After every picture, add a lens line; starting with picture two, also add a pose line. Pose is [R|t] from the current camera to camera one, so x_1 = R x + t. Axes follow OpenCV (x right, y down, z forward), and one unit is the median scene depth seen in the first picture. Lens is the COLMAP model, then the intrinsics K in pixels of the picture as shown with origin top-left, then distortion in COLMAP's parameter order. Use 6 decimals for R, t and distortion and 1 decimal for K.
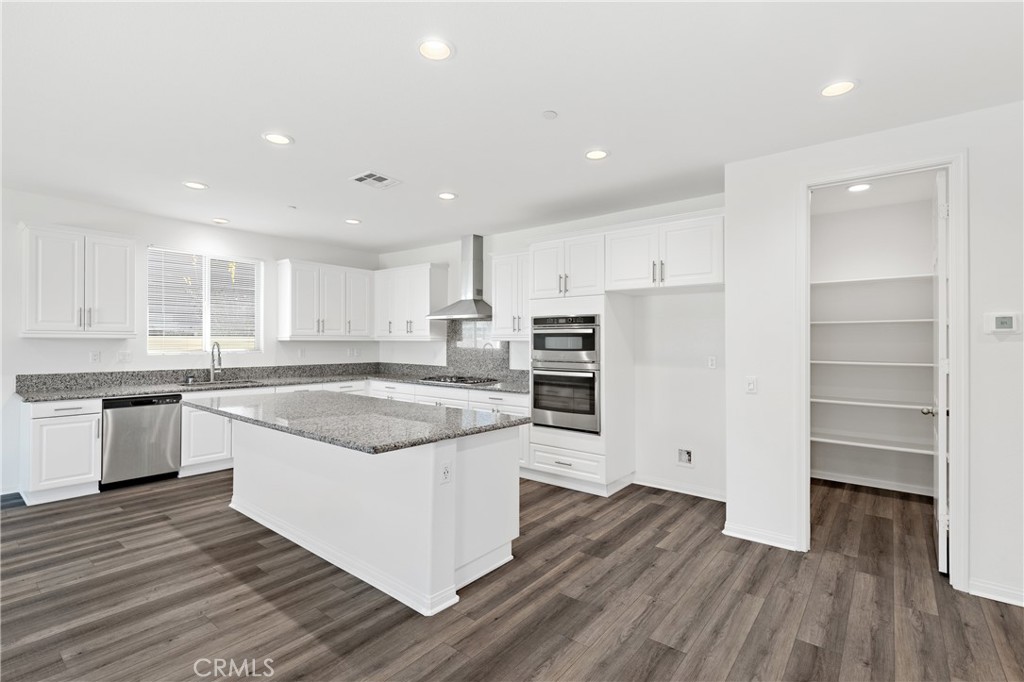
lens RADIAL K [[472.0, 0, 508.4], [0, 472.0, 341.1], [0, 0, 1]] dist [0.011829, -0.003265]
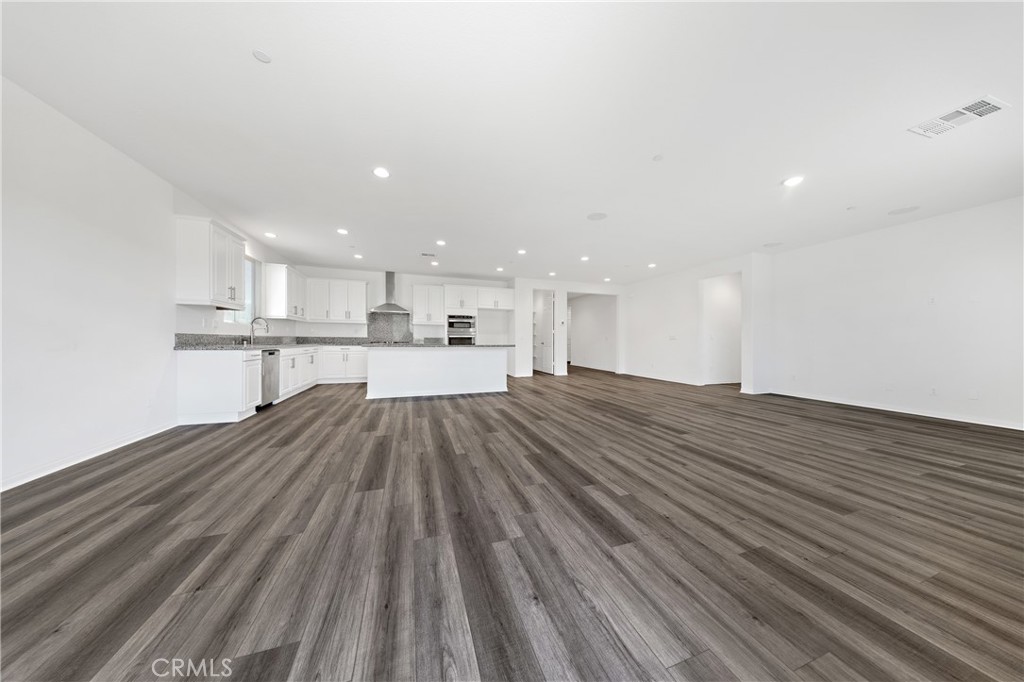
lens RADIAL K [[290.6, 0, 516.6], [0, 290.6, 341.2], [0, 0, 1]] dist [-0.010978, 0.000085]
pose [[0.533286, -0.007732, 0.845900, -1.186265], [-0.008162, 0.999865, 0.014285, 0.073137], [-0.845896, -0.014522, 0.533151, -0.178737]]
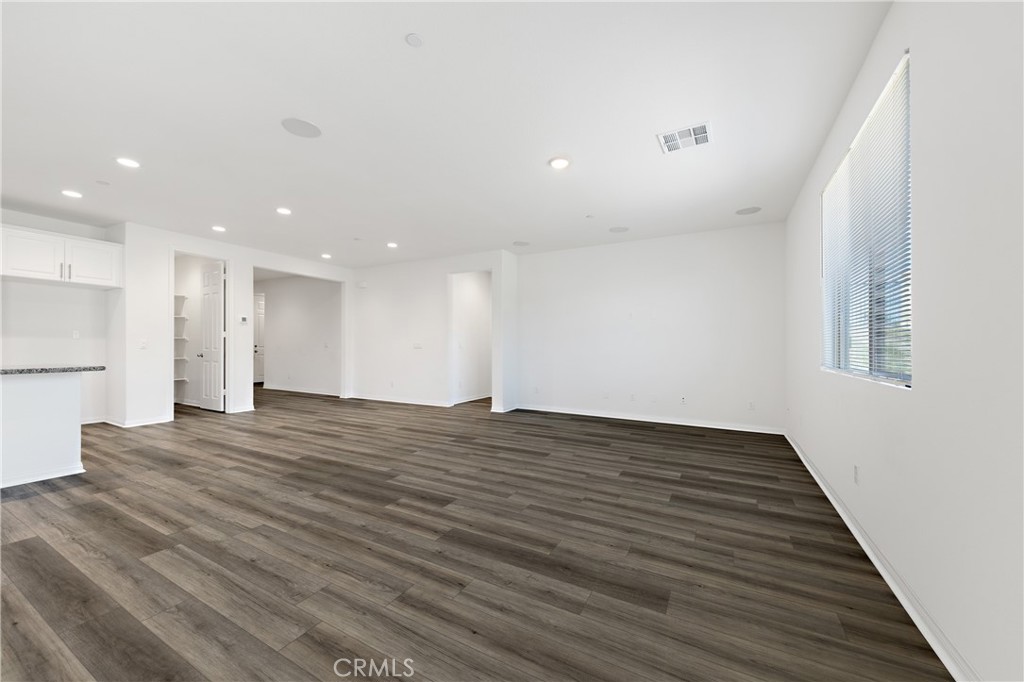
lens RADIAL K [[381.5, 0, 497.9], [0, 381.5, 346.1], [0, 0, 1]] dist [0.009662, -0.001709]
pose [[-0.157445, -0.008638, 0.987490, -0.972371], [-0.015281, 0.999863, 0.006310, 0.052581], [-0.987410, -0.014097, -0.157555, -0.130331]]
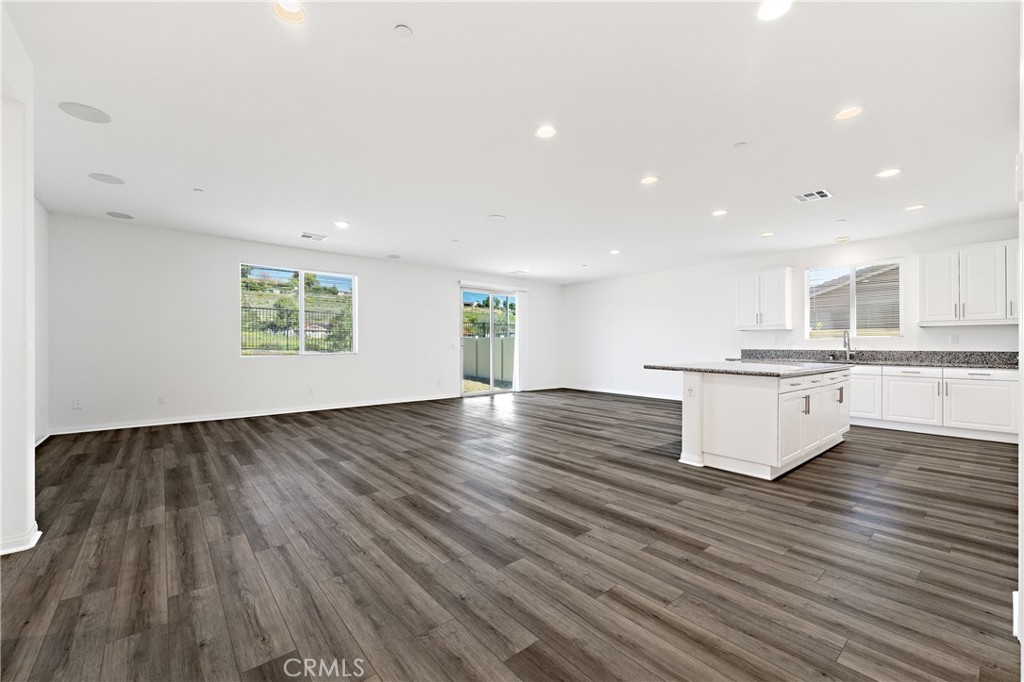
lens RADIAL K [[406.3, 0, 517.7], [0, 406.3, 348.2], [0, 0, 1]] dist [-0.000660, 0.000188]
pose [[-0.181199, -0.001716, -0.983445, 0.875753], [0.001405, 0.999997, -0.002004, 0.067967], [0.983446, -0.001745, -0.181196, 0.363363]]
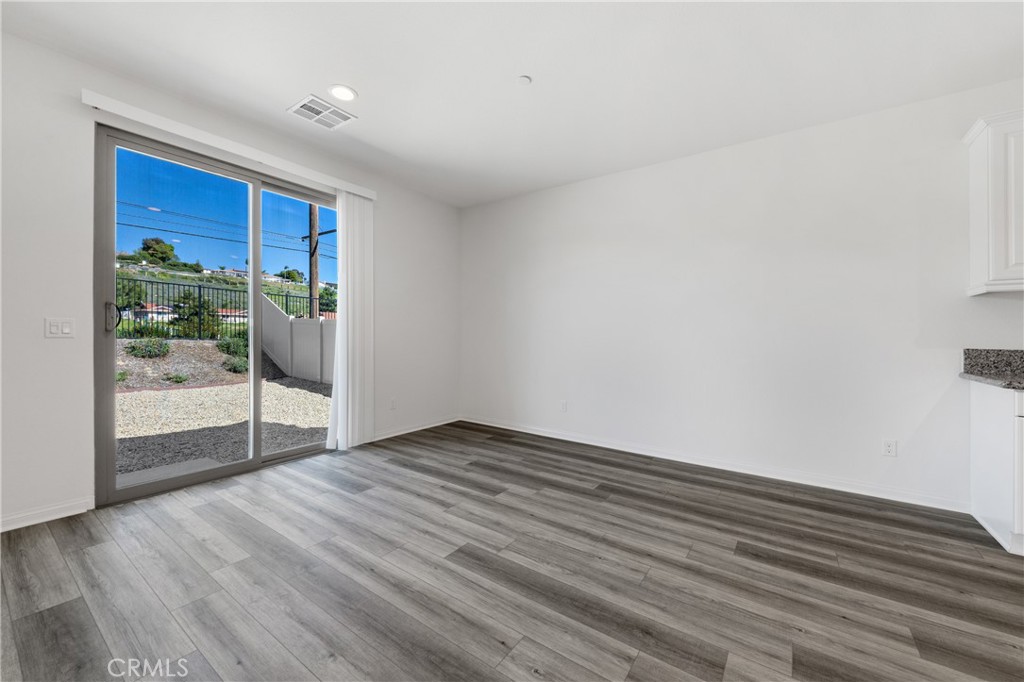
lens RADIAL K [[381.5, 0, 506.4], [0, 381.5, 336.0], [0, 0, 1]] dist [0.009662, -0.001709]
pose [[0.060101, 0.000290, -0.998192, -0.487541], [-0.006645, 0.999978, -0.000109, 0.056197], [0.998170, 0.006639, 0.060102, 0.268022]]
